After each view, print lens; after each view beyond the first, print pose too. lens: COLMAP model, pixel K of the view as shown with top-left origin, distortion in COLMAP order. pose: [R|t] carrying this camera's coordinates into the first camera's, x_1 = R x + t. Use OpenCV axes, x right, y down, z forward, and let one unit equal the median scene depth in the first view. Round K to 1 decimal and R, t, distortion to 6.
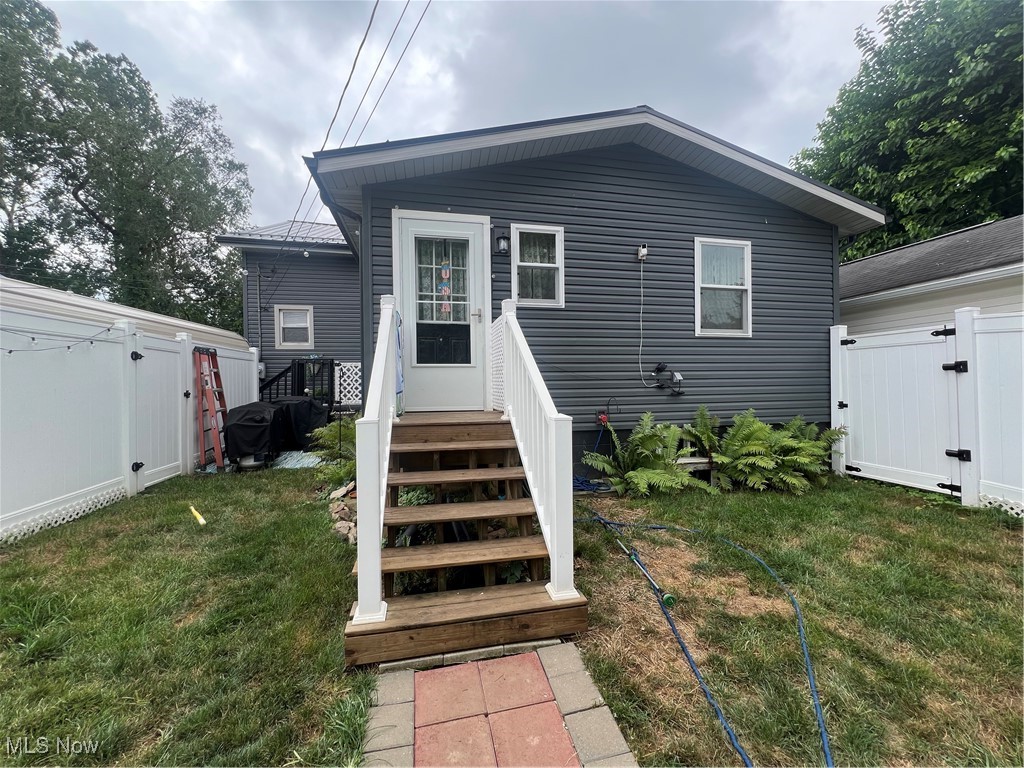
lens RADIAL K [[412.7, 0, 510.8], [0, 412.7, 380.5], [0, 0, 1]] dist [0.000607, -0.000228]
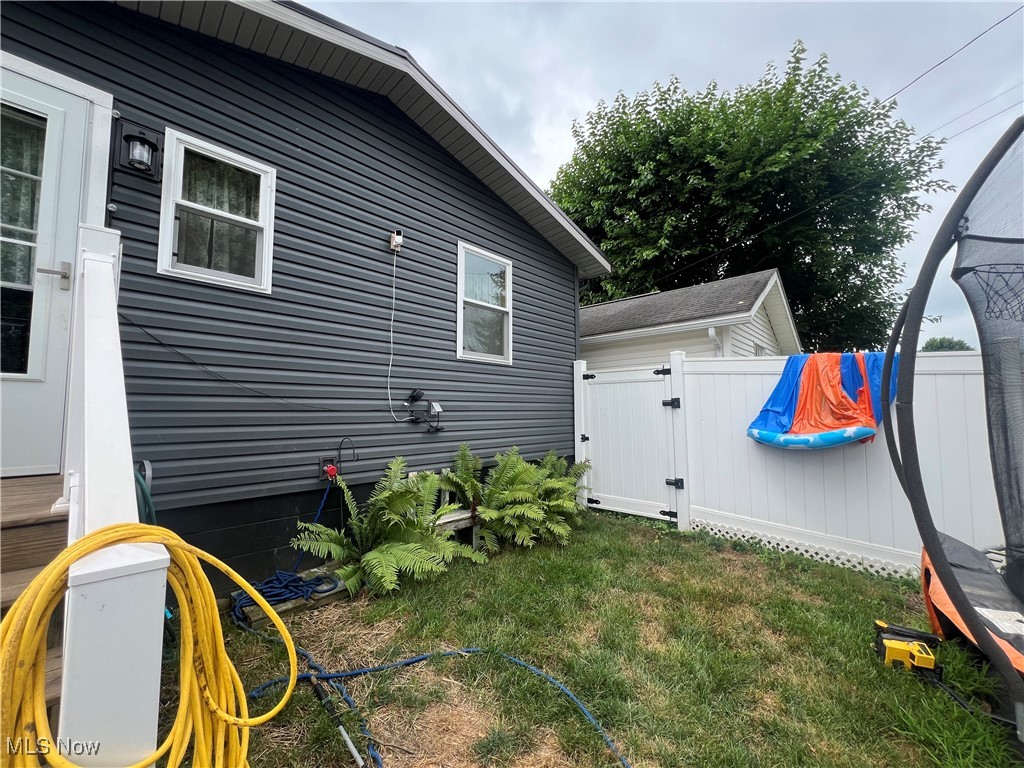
lens RADIAL K [[407.5, 0, 510.7], [0, 407.5, 386.4], [0, 0, 1]] dist [0.000633, -0.000060]
pose [[0.820483, 0.044864, 0.569908, 0.082672], [-0.013158, 0.998134, -0.059632, -0.005912], [-0.571520, 0.041428, 0.819542, 0.297647]]
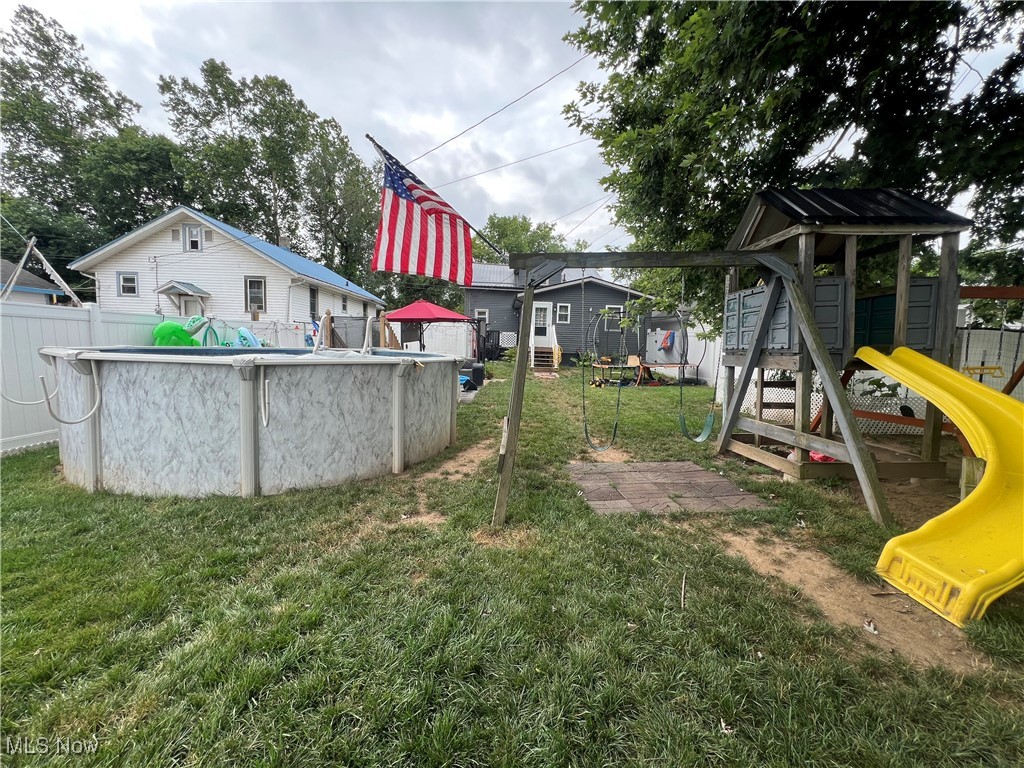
lens RADIAL K [[412.7, 0, 510.8], [0, 412.7, 380.5], [0, 0, 1]] dist [0.000607, -0.000228]
pose [[0.976974, 0.033950, -0.210641, 0.449839], [-0.014205, 0.995418, 0.094556, 0.014062], [0.212886, -0.089387, 0.972980, -3.281980]]
